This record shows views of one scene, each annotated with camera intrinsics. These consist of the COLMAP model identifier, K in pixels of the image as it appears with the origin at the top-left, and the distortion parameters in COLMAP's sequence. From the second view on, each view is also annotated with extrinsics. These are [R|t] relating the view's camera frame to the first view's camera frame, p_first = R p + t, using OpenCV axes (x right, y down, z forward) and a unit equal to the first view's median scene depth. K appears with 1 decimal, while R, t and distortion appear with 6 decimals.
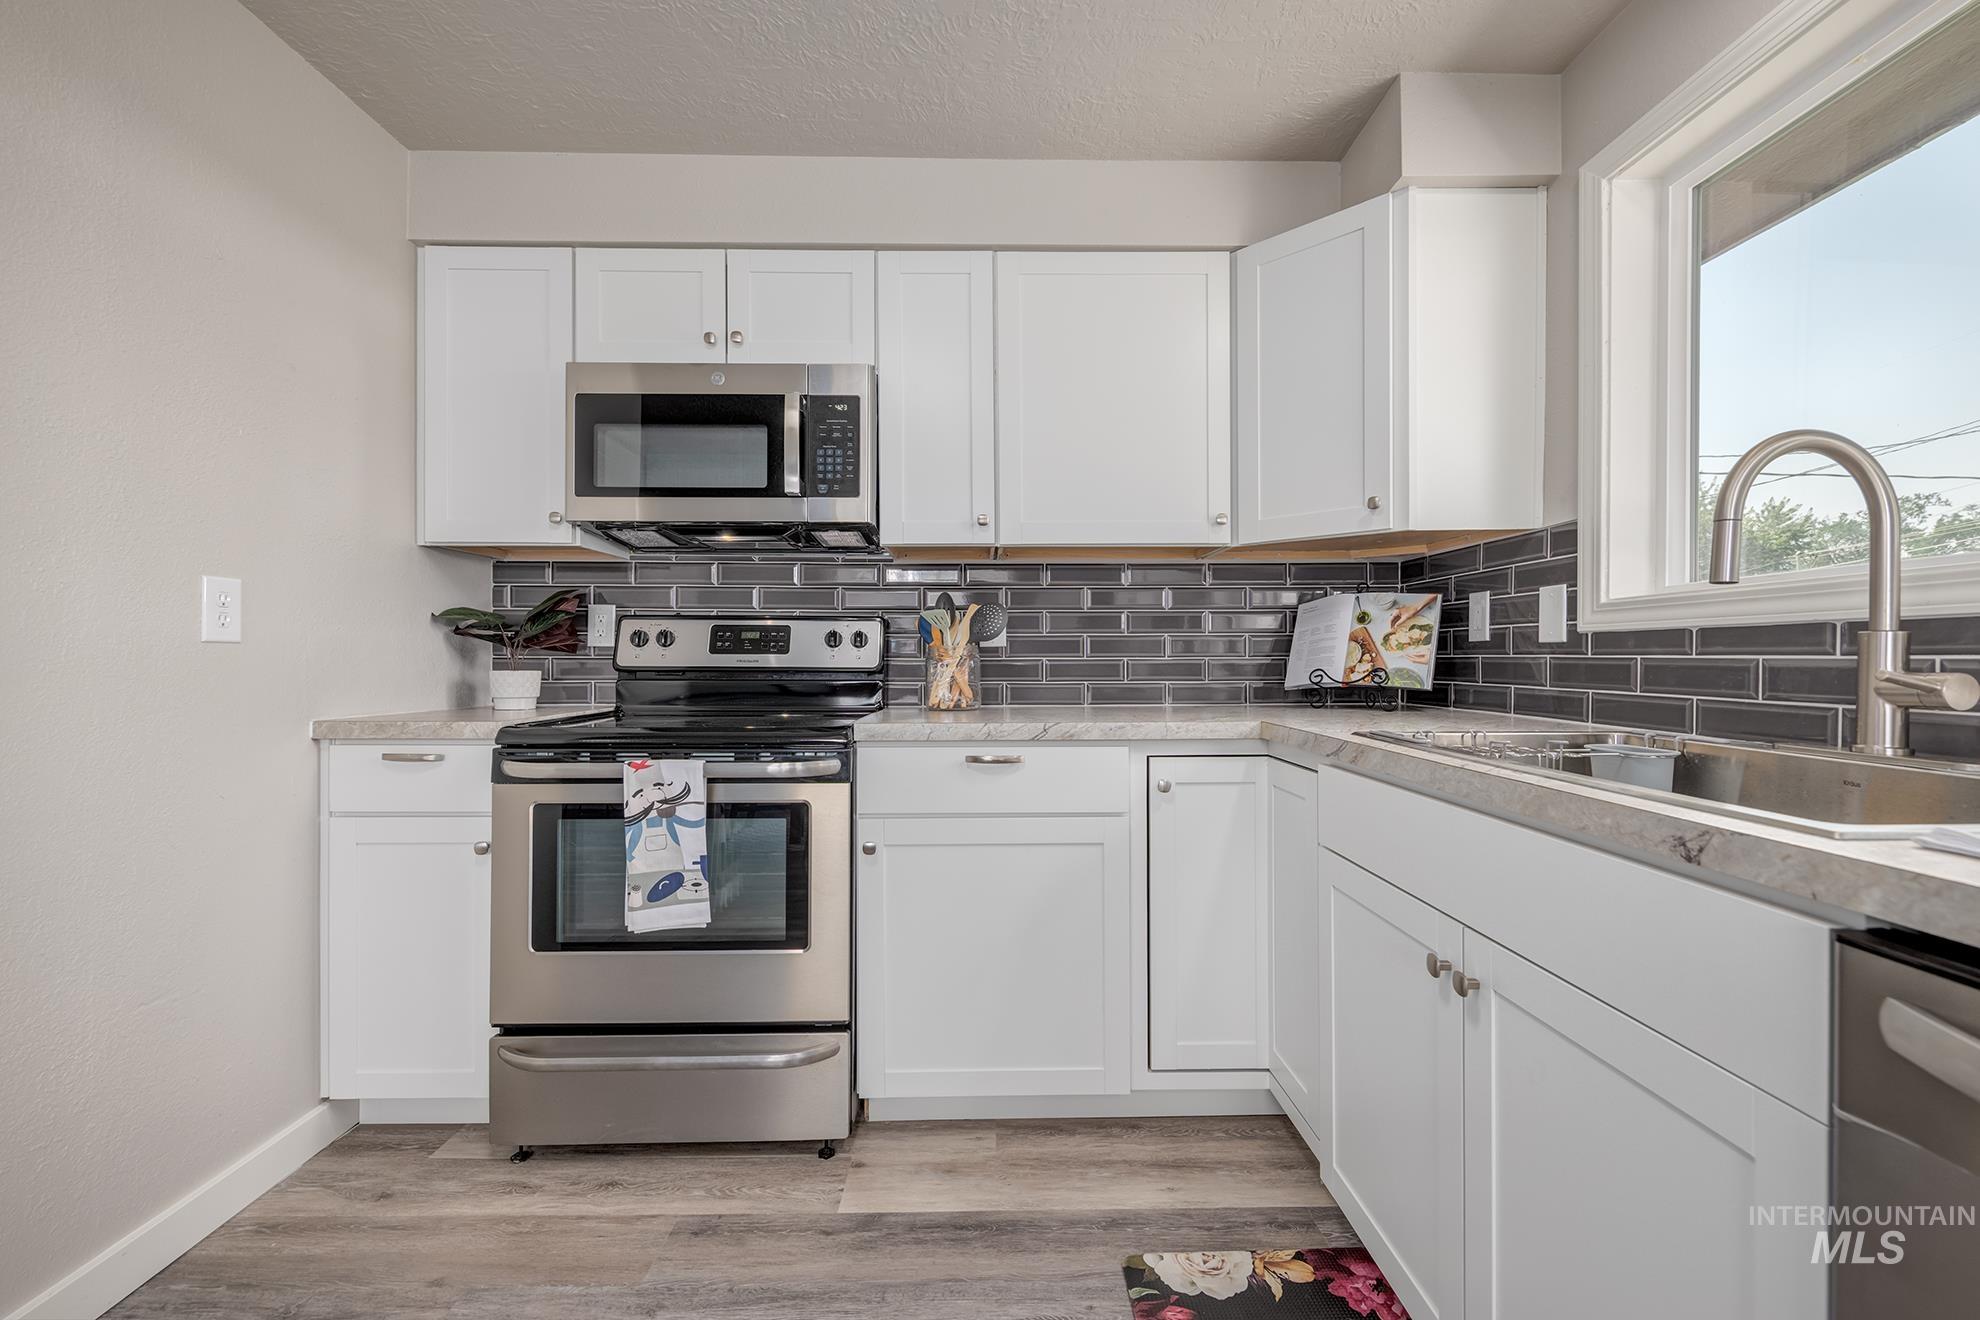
lens RADIAL K [[800.5, 0, 1059.5], [0, 800.5, 663.7], [0, 0, 1]] dist [0.000735, -0.000417]
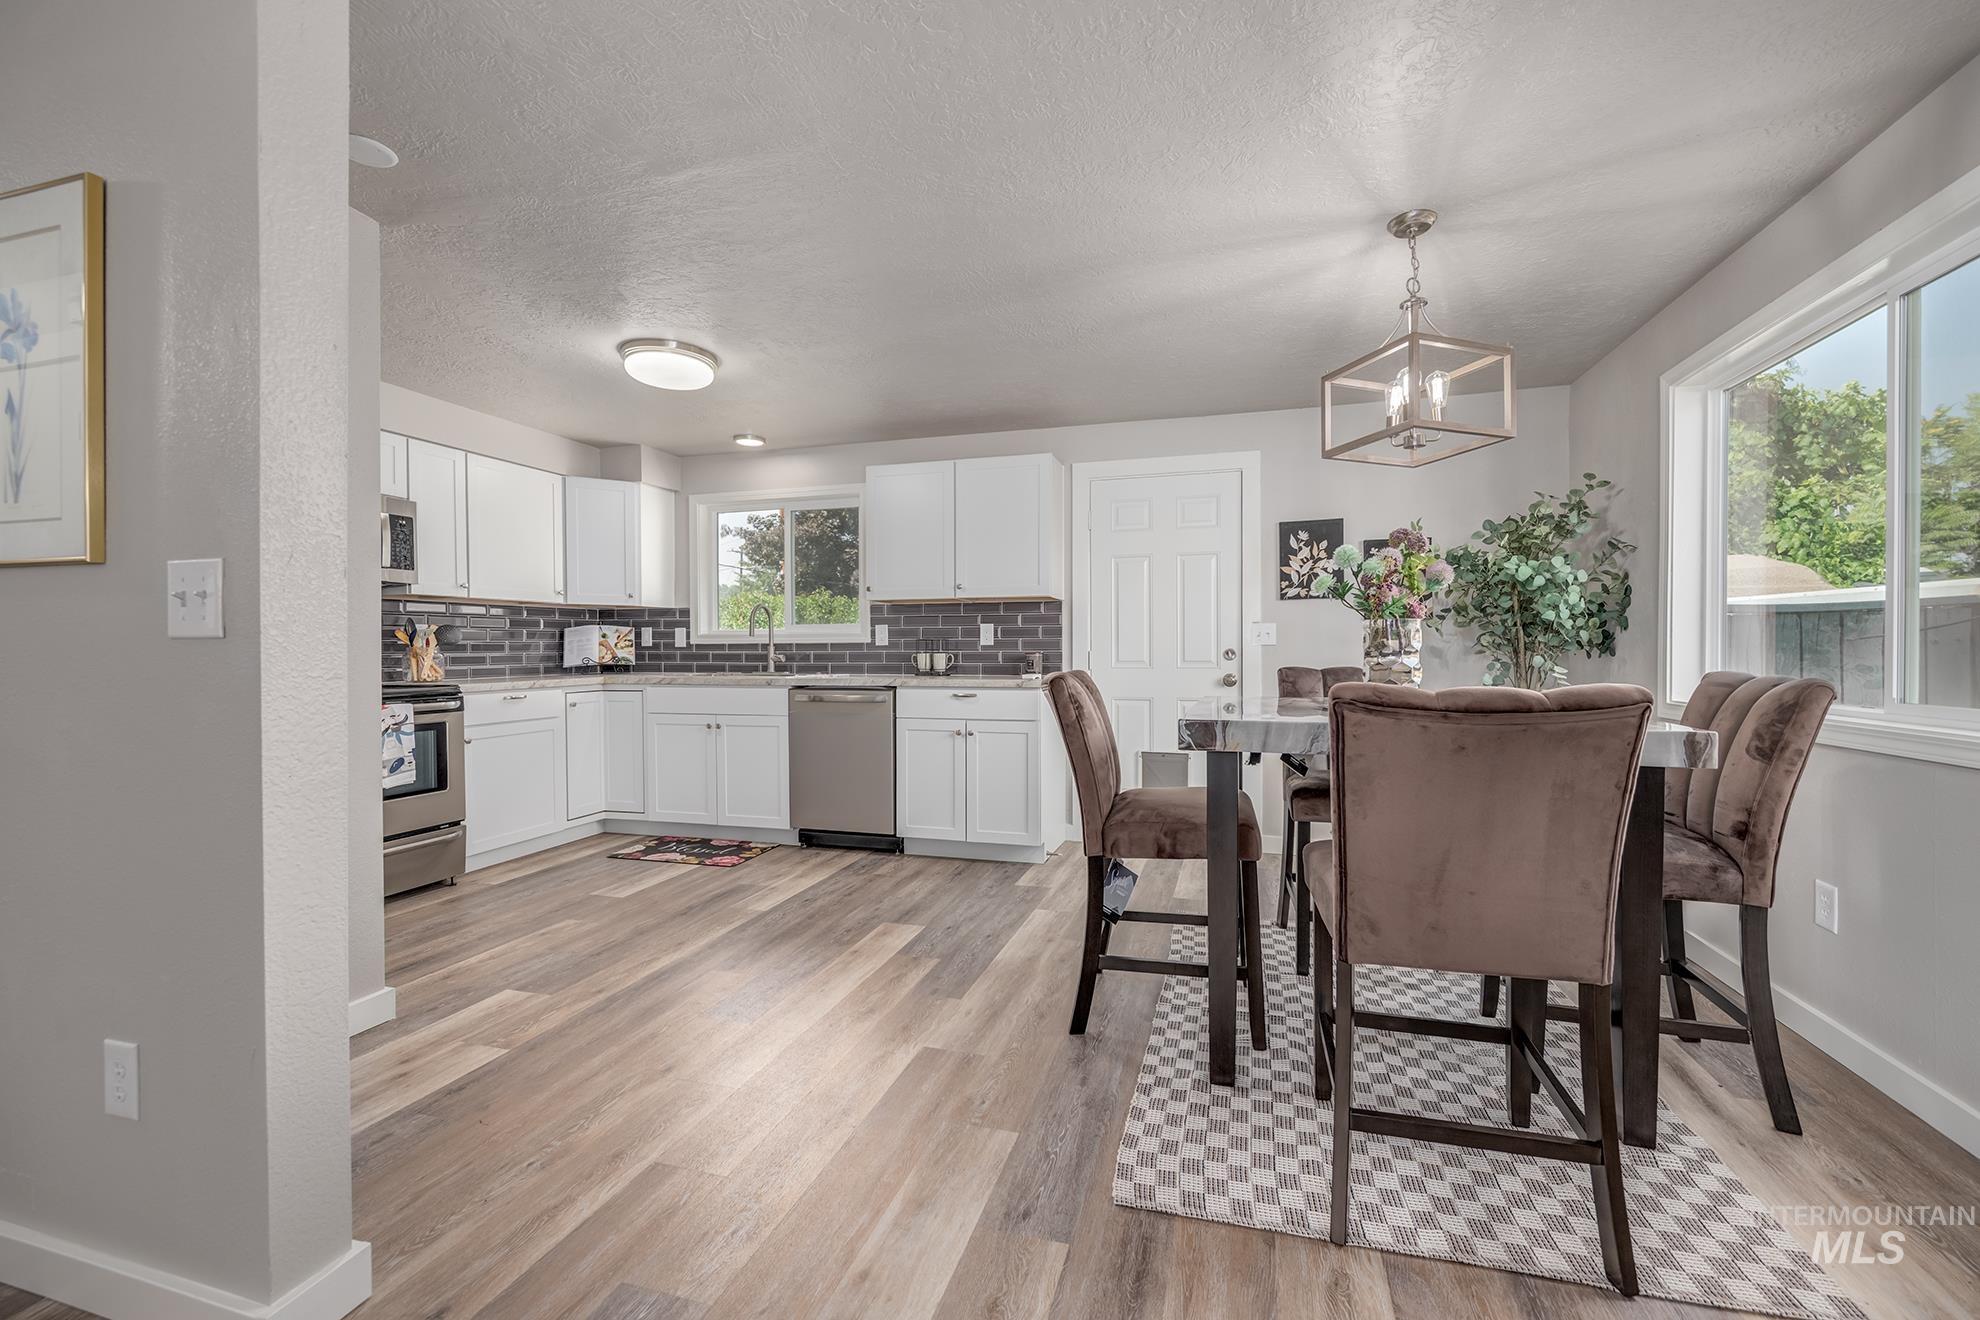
lens RADIAL K [[899.0, 0, 933.6], [0, 899.0, 659.3], [0, 0, 1]] dist [0.000819, 0.000083]
pose [[0.407670, -0.013187, 0.913034, -1.947867], [0.010955, 0.999894, 0.009550, -0.002380], [-0.913064, 0.006109, 0.407771, -1.162612]]
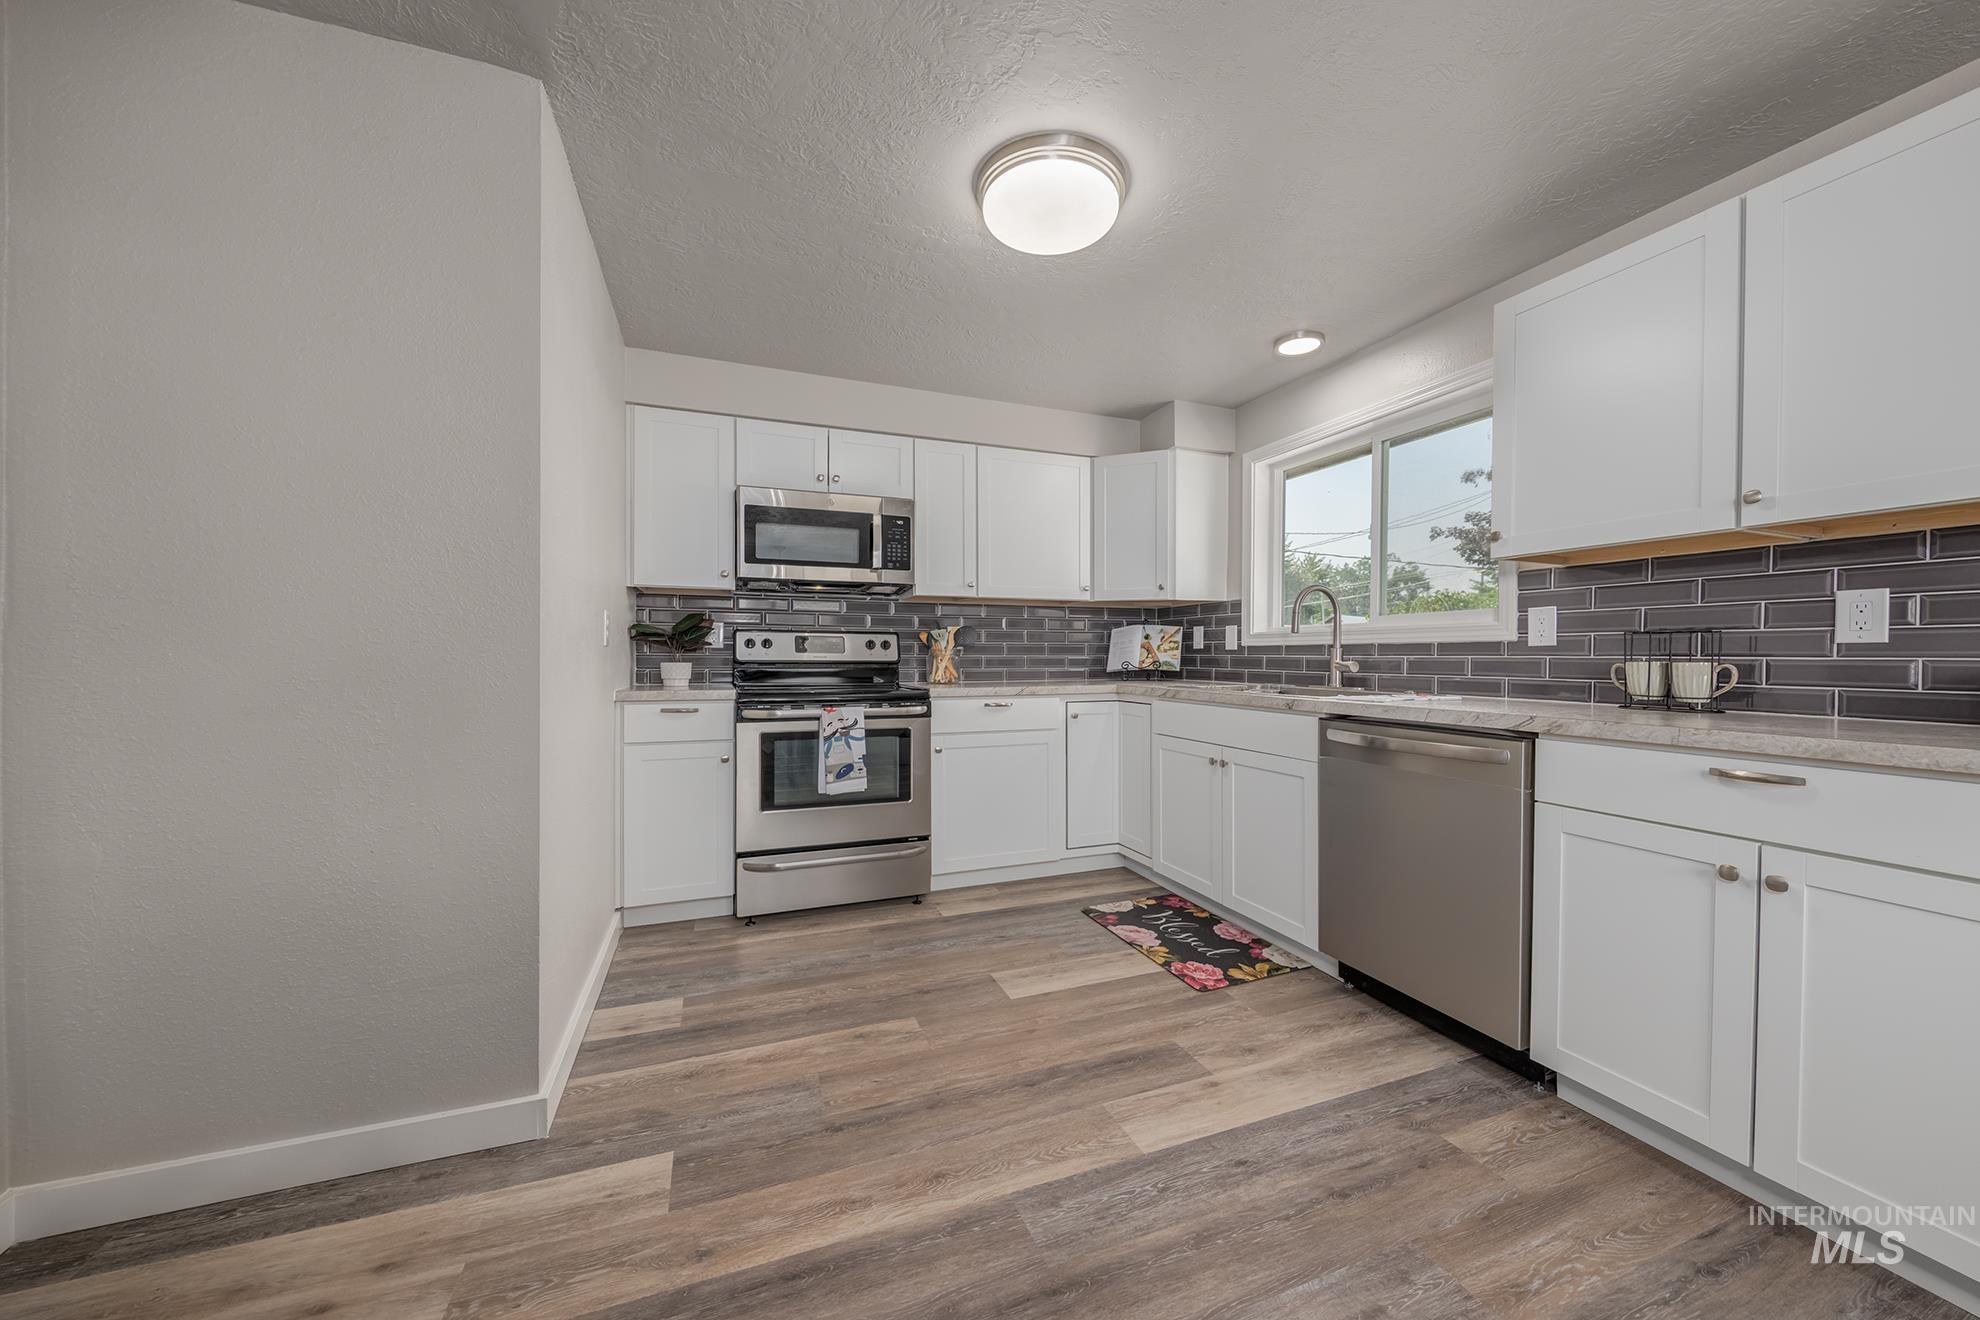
lens RADIAL K [[669.6, 0, 992.1], [0, 669.6, 665.4], [0, 0, 1]] dist [-0.005190, -0.000447]
pose [[0.959388, -0.001511, 0.282085, -0.581756], [-0.000779, 0.999968, 0.008003, 0.004120], [-0.282088, -0.007898, 0.959356, -0.654005]]
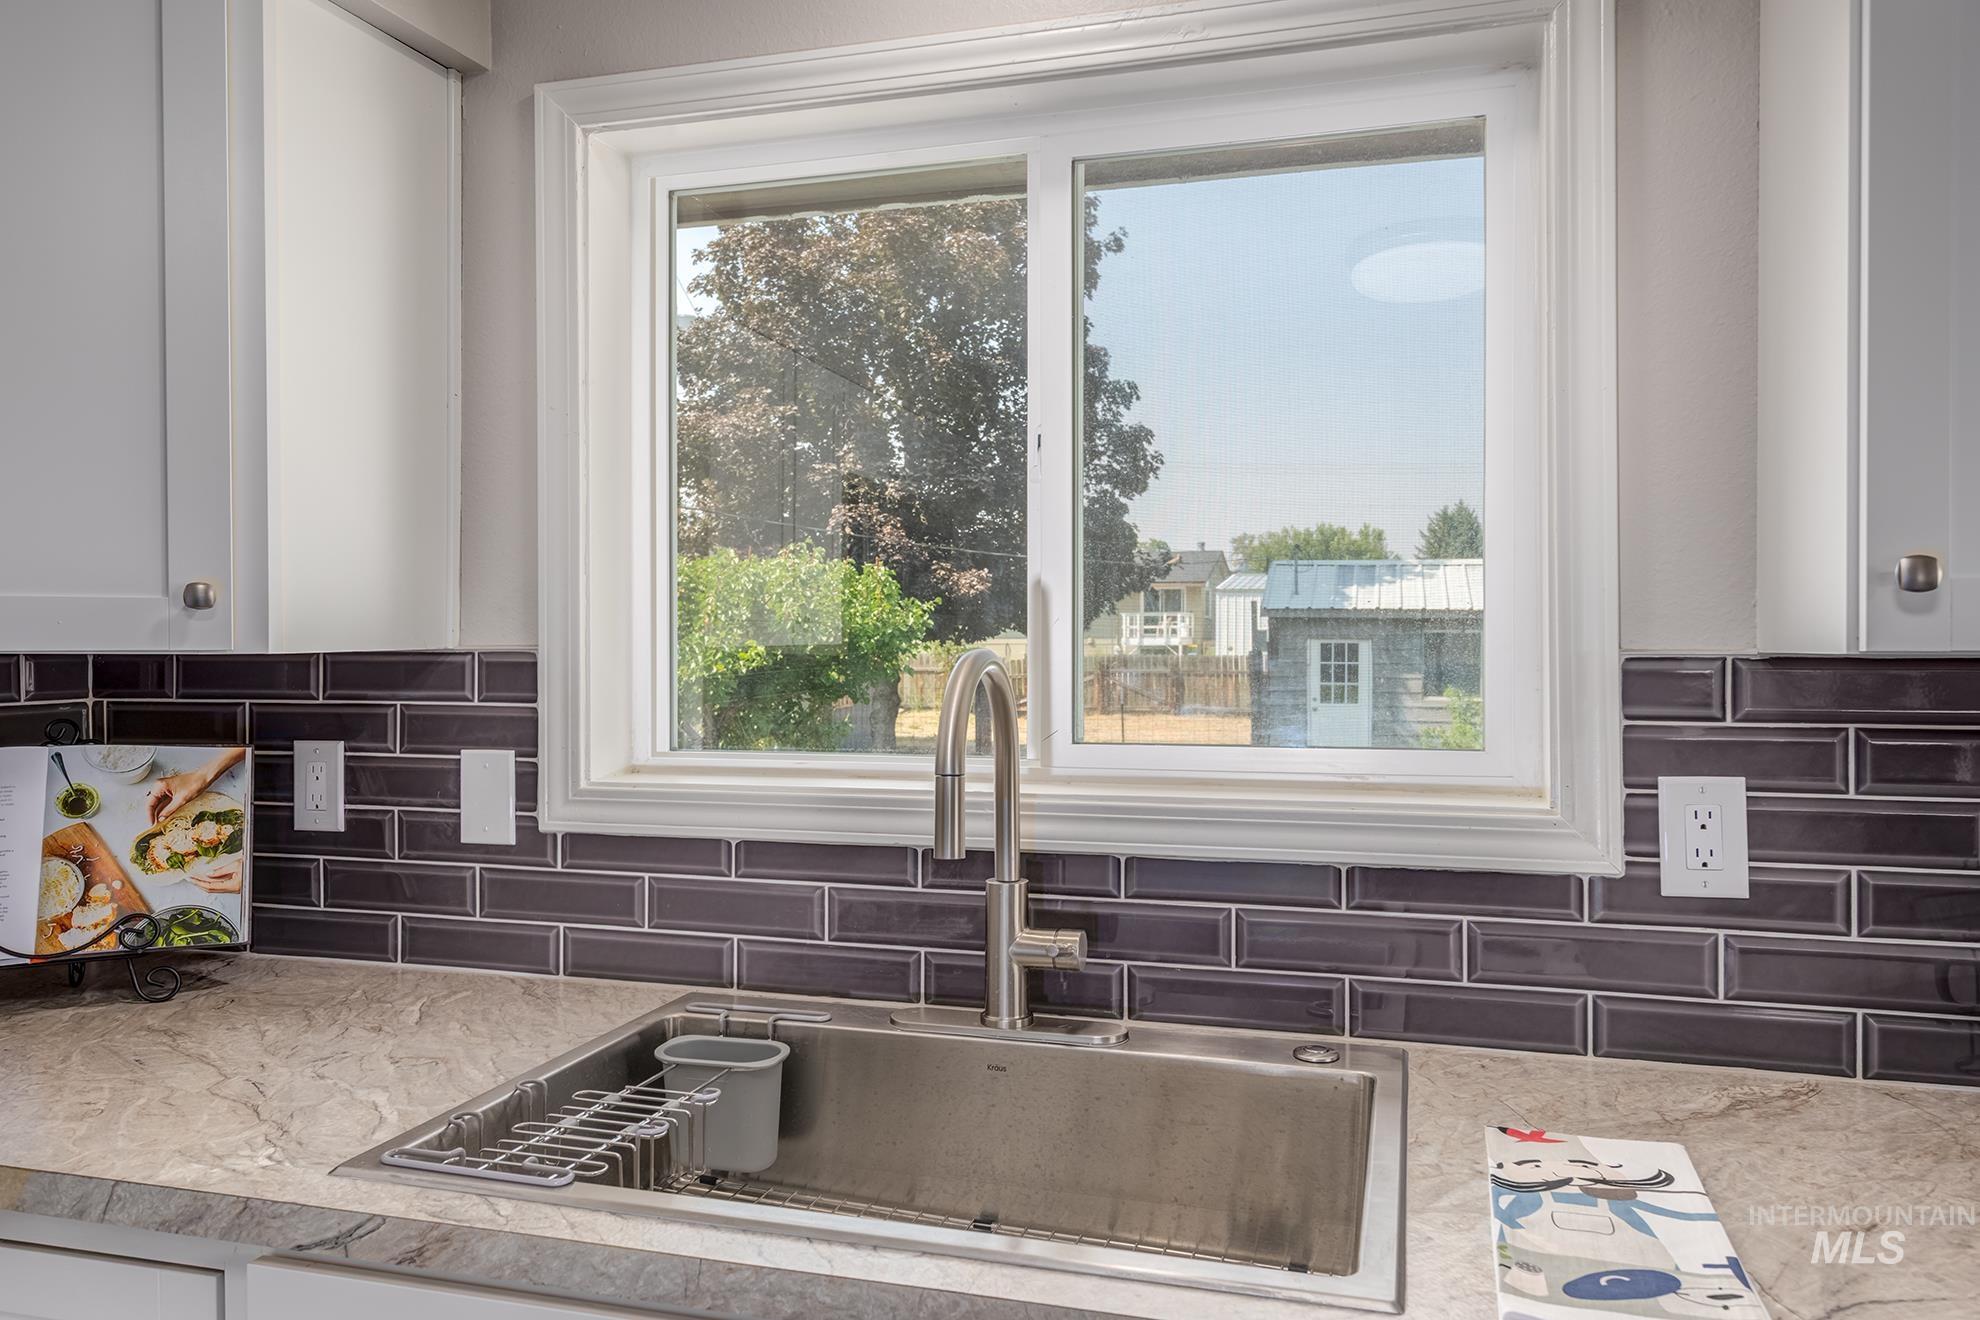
lens RADIAL K [[1289.4, 0, 927.4], [0, 1289.4, 633.5], [0, 0, 1]] dist [0.015844, -0.000805]
pose [[0.348770, -0.006024, 0.937189, -0.166478], [0.011273, 0.999934, 0.002232, -0.172469], [-0.937141, 0.009786, 0.348814, 0.331262]]
